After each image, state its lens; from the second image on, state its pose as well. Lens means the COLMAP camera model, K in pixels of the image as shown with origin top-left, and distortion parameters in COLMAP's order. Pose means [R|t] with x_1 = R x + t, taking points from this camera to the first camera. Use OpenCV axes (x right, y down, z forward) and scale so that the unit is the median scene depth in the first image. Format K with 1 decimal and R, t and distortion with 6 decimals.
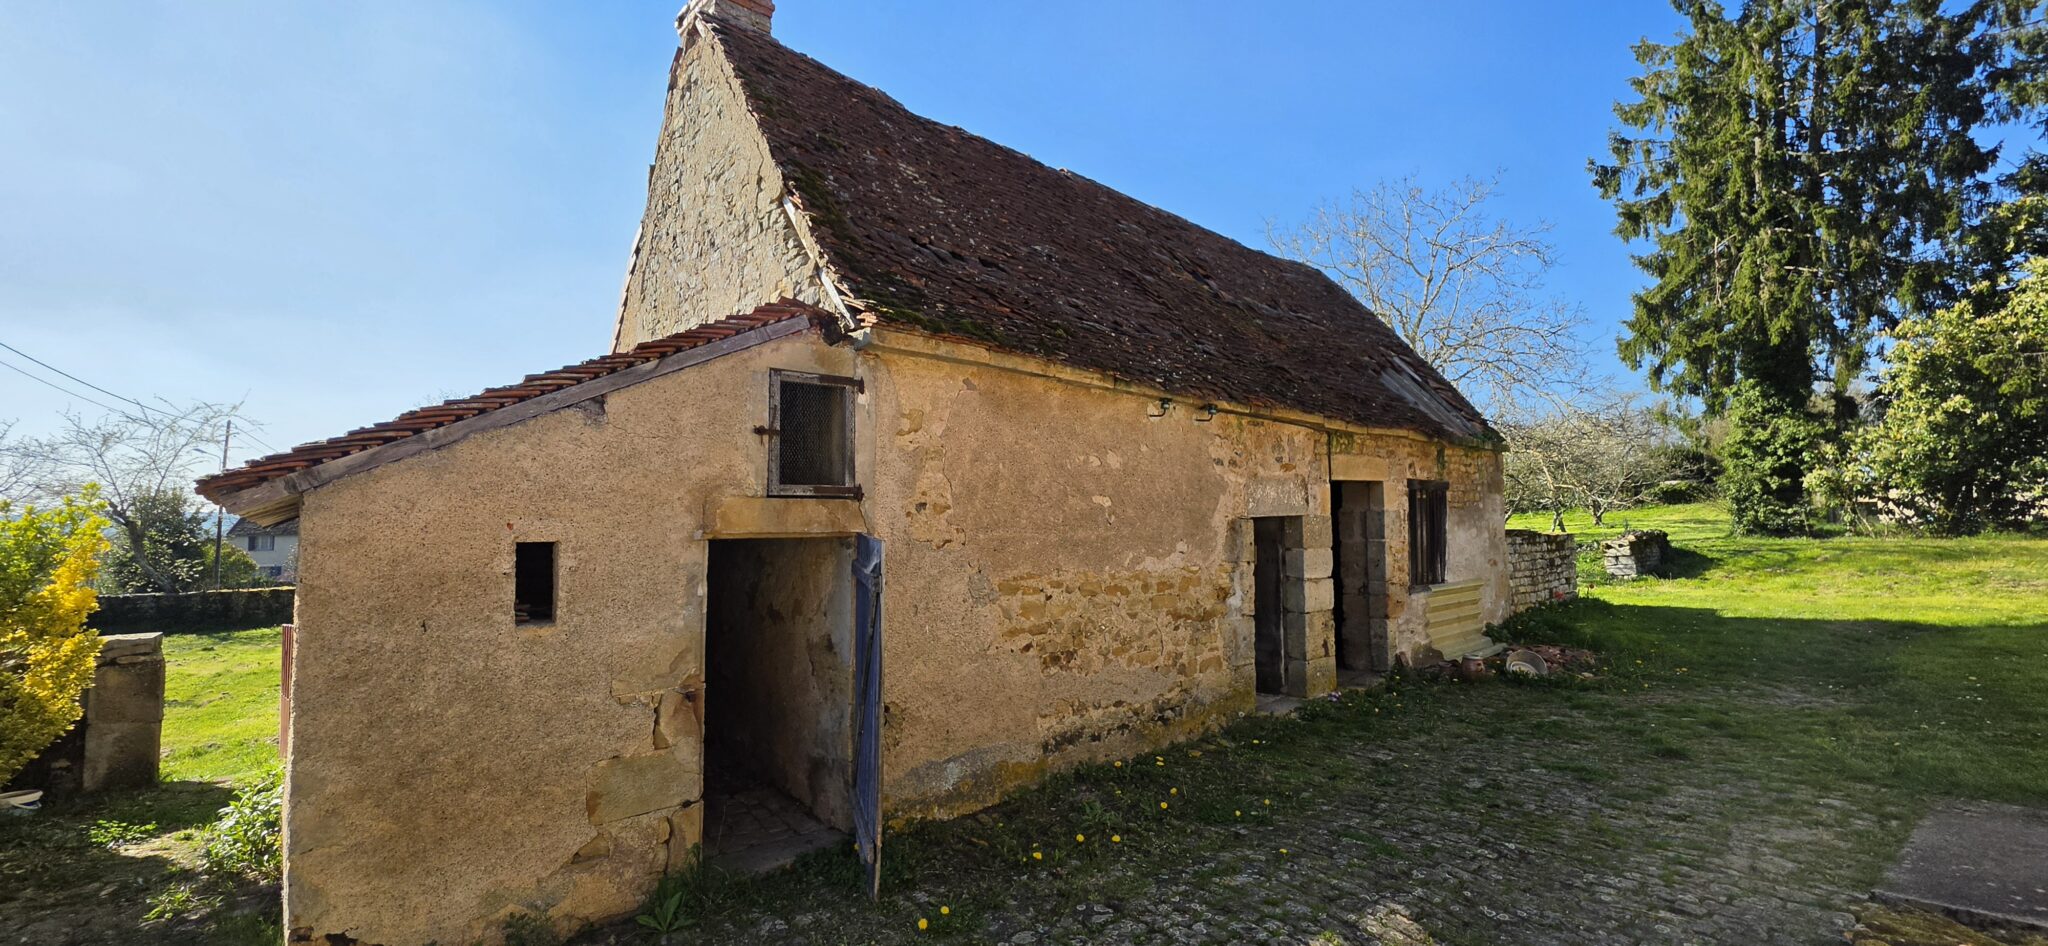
lens RADIAL K [[811.1, 0, 1021.4], [0, 811.1, 464.1], [0, 0, 1]] dist [-0.002023, -0.000523]
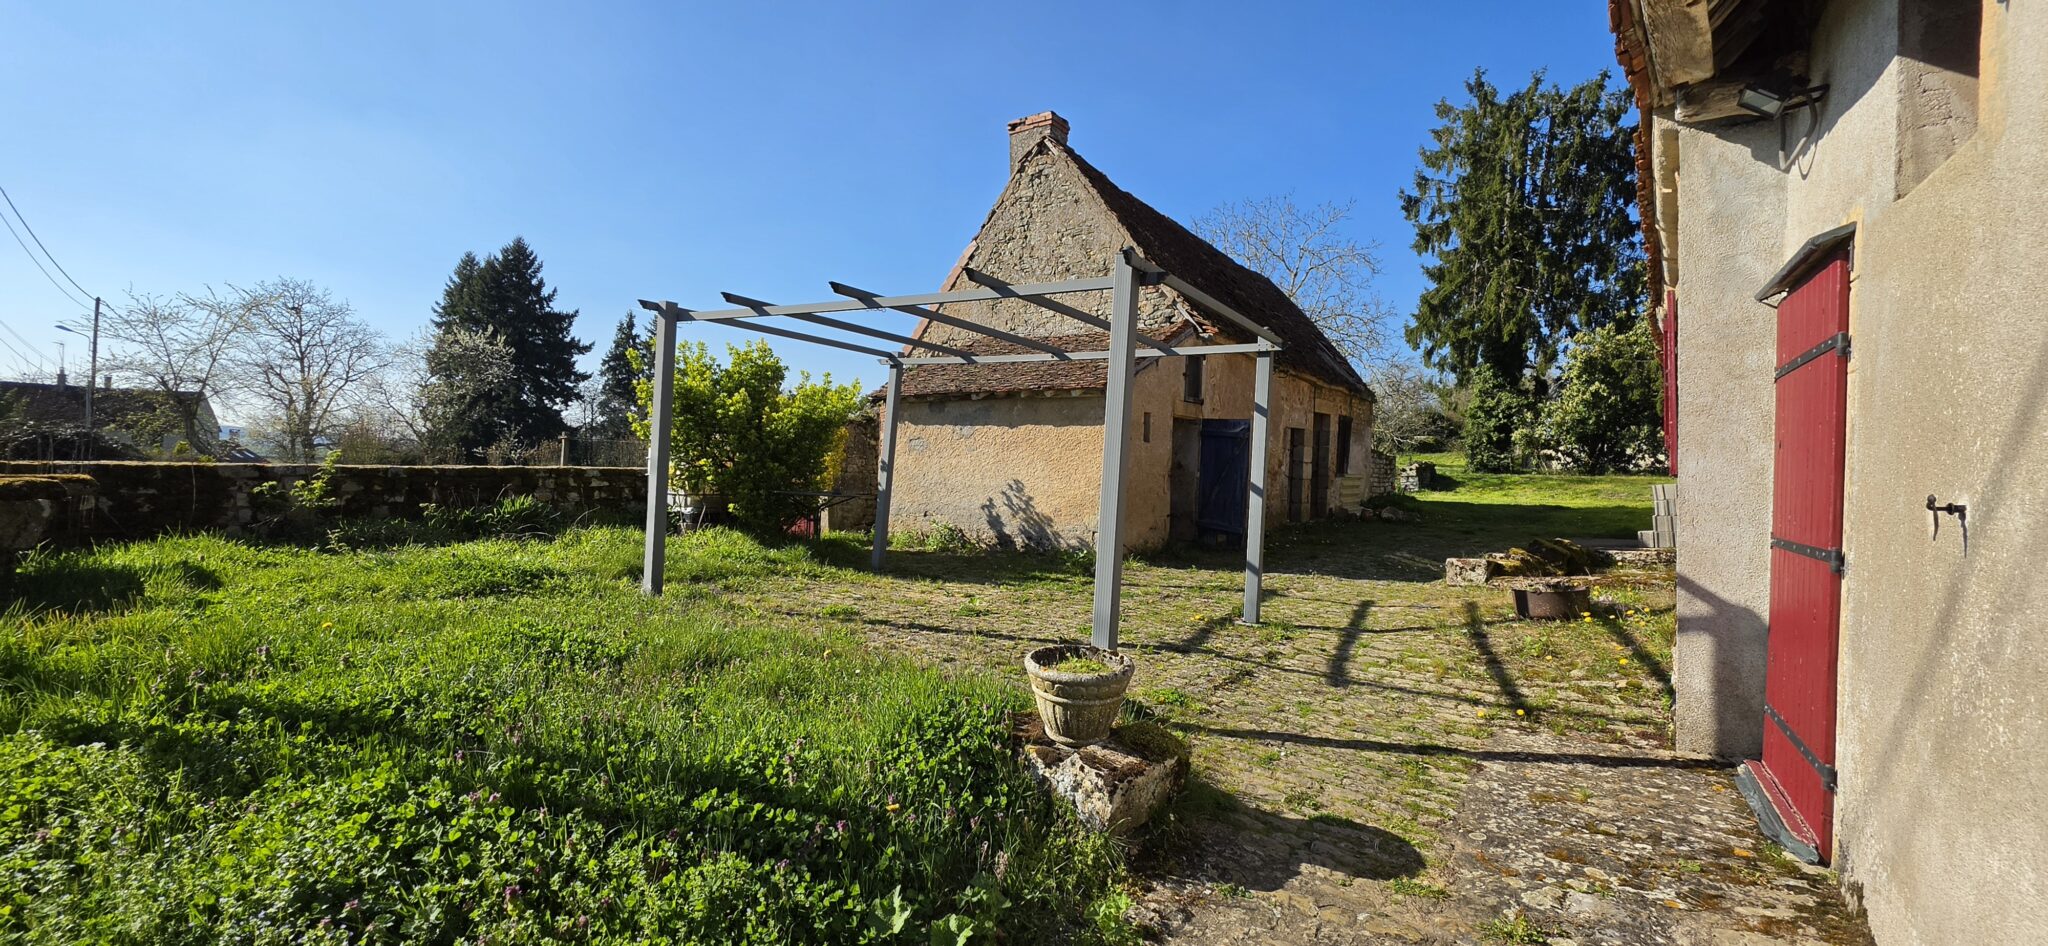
lens RADIAL K [[811.1, 0, 1021.4], [0, 811.1, 464.1], [0, 0, 1]] dist [-0.002023, -0.000523]
pose [[0.972470, 0.036964, 0.230076, -0.231896], [-0.055036, 0.995839, 0.072632, 0.013850], [-0.226434, -0.083295, 0.970459, -0.225785]]
